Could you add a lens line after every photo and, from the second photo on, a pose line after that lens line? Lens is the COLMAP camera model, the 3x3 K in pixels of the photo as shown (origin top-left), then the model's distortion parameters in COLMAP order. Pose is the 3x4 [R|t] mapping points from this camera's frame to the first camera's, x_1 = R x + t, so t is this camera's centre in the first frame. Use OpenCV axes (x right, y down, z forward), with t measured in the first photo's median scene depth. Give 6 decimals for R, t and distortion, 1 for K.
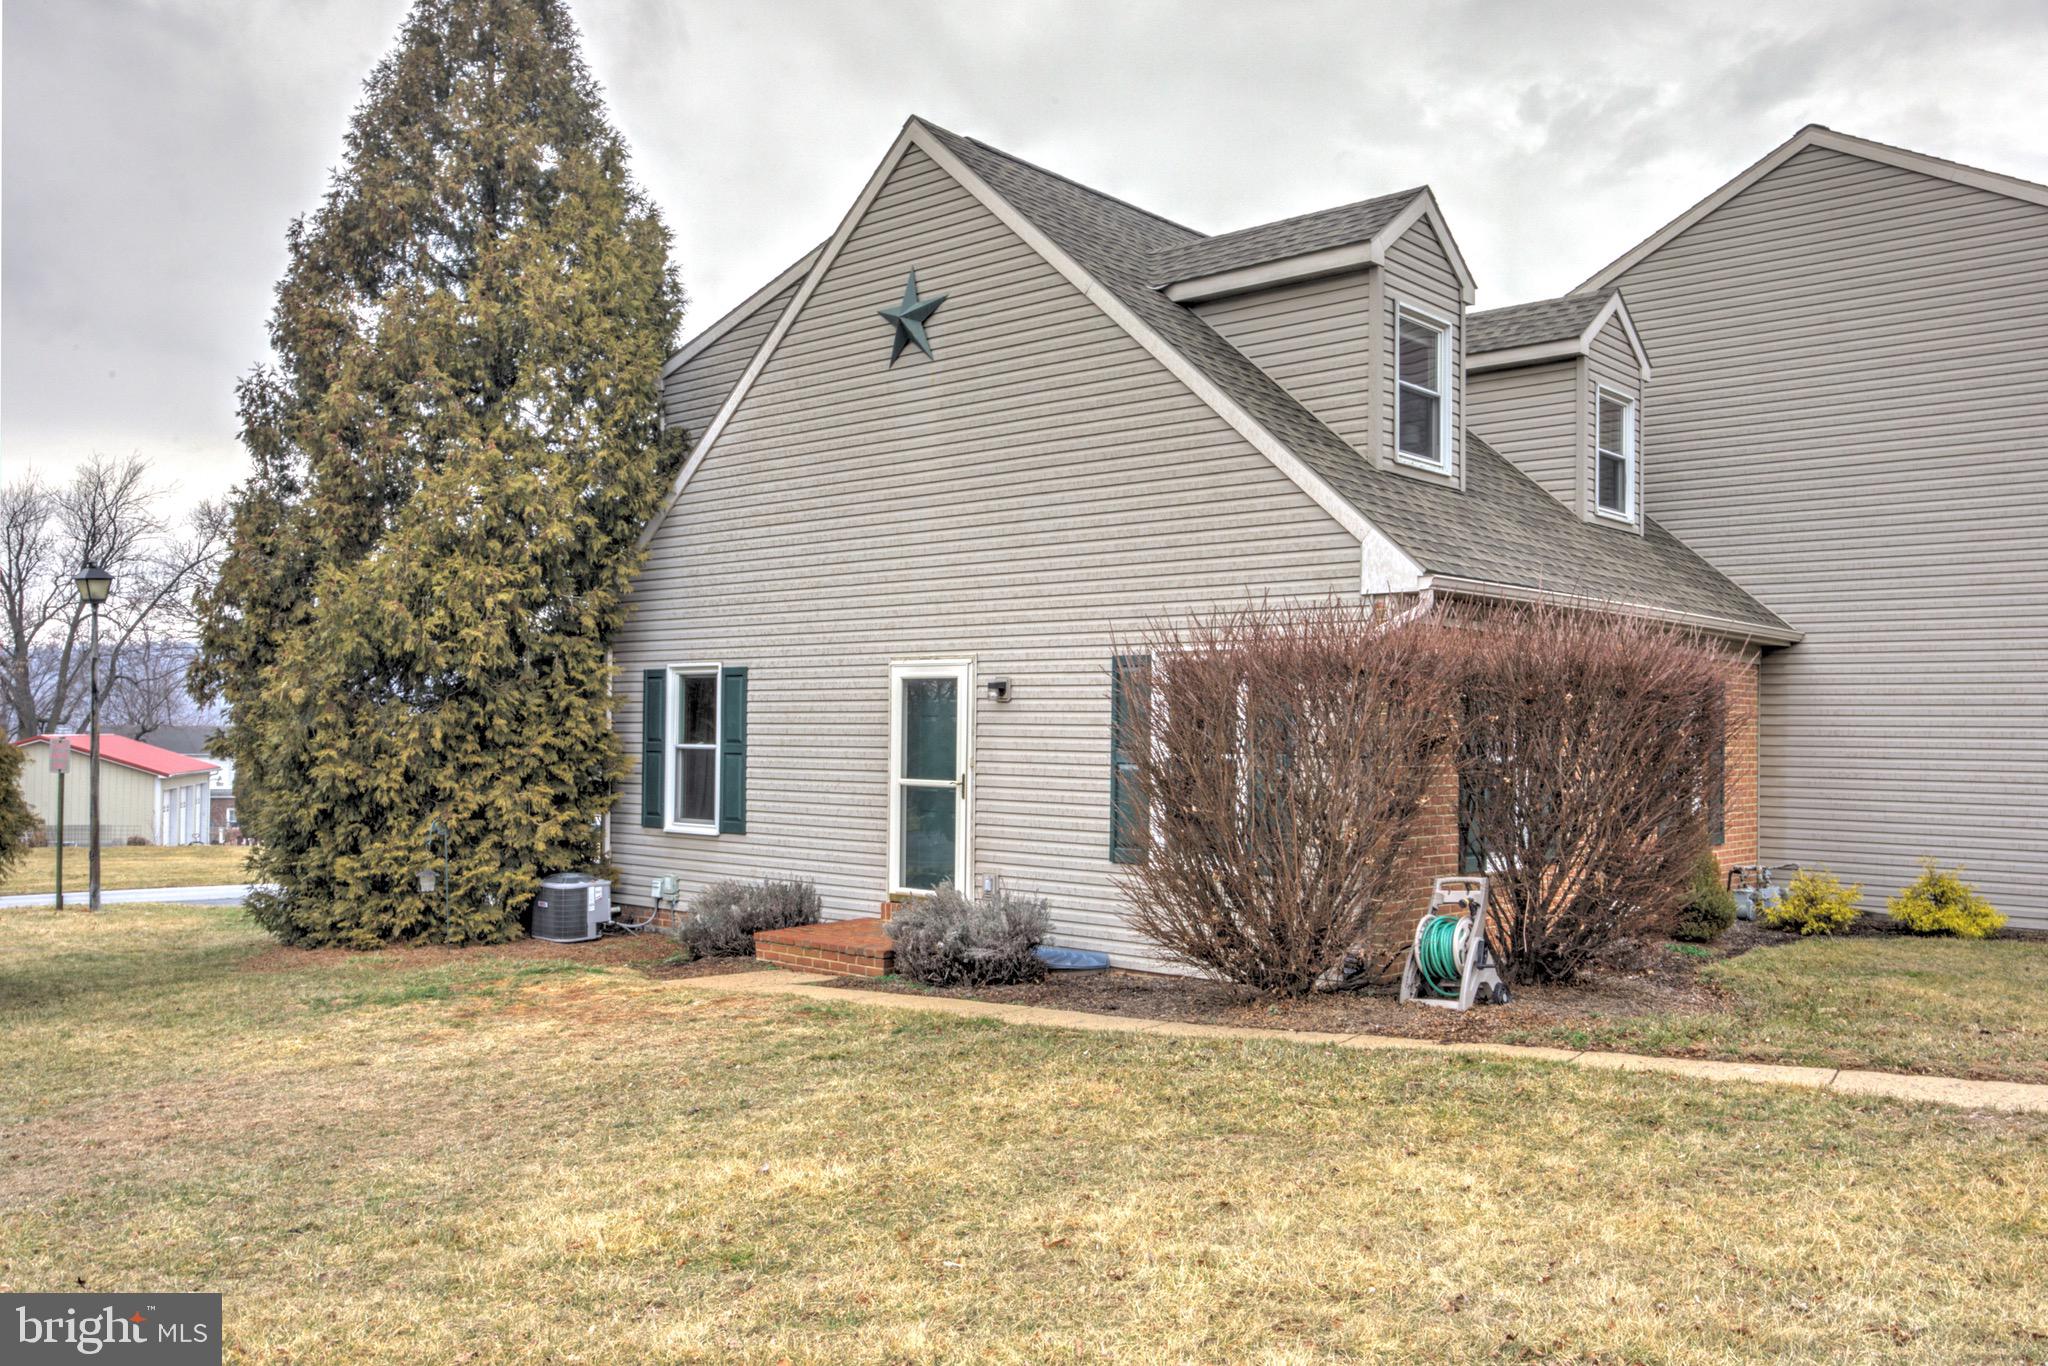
lens RADIAL K [[1641.3, 0, 1024.7], [0, 1641.3, 692.1], [0, 0, 1]] dist [-0.001458, -0.002517]
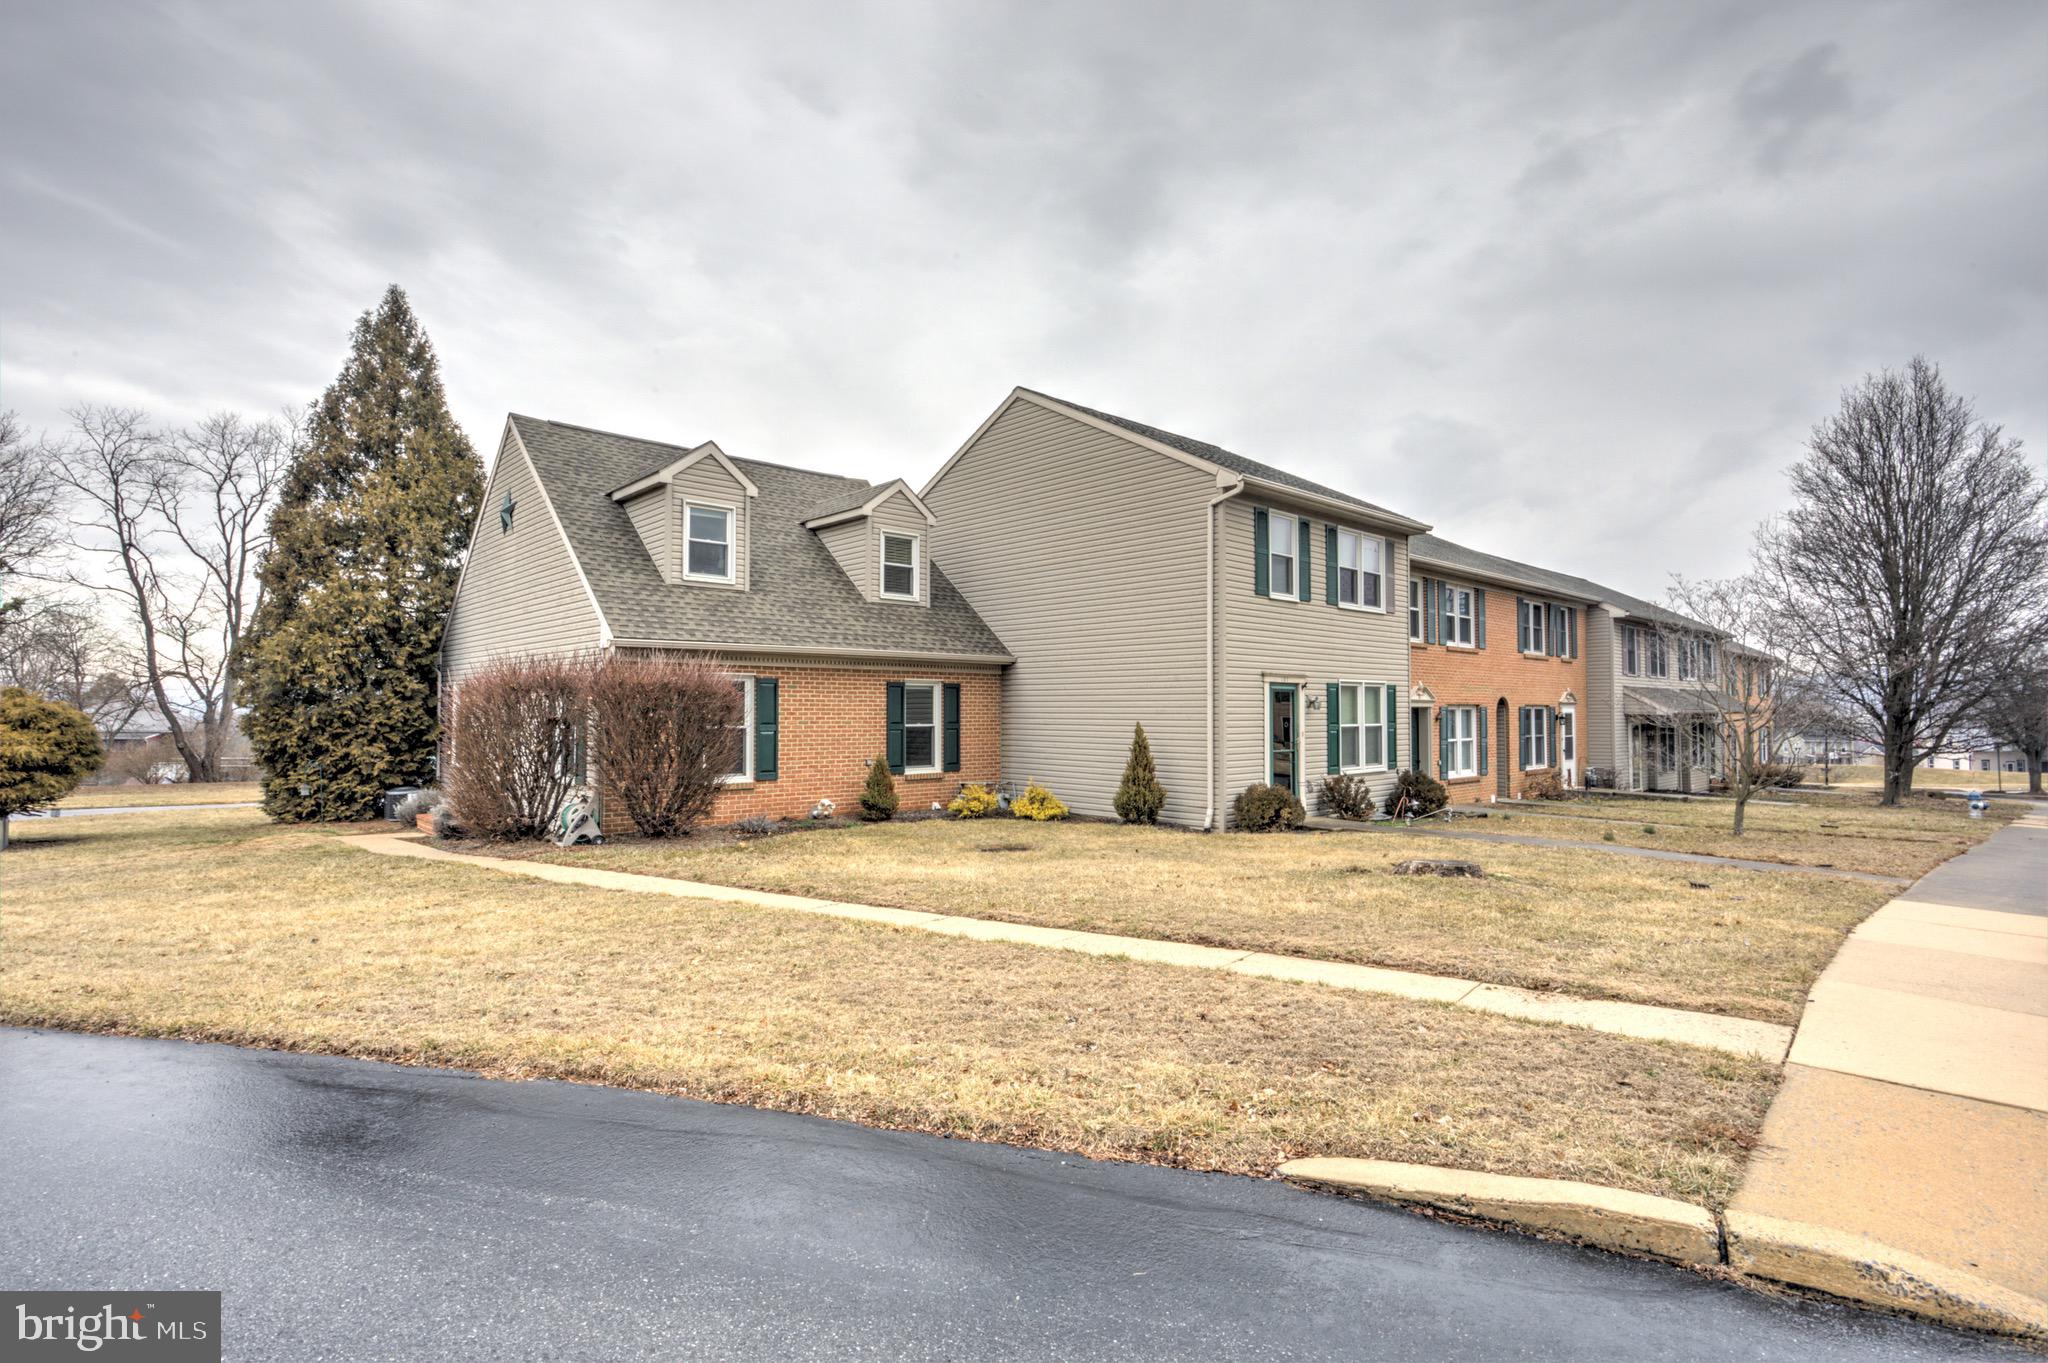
lens RADIAL K [[953.5, 0, 1024.3], [0, 953.5, 682.1], [0, 0, 1]] dist [-0.000374, 0.000001]
pose [[0.992949, -0.013761, -0.117745, 0.672626], [0.012785, 0.999877, -0.009042, 0.001423], [0.117855, 0.007473, 0.993003, -0.086916]]
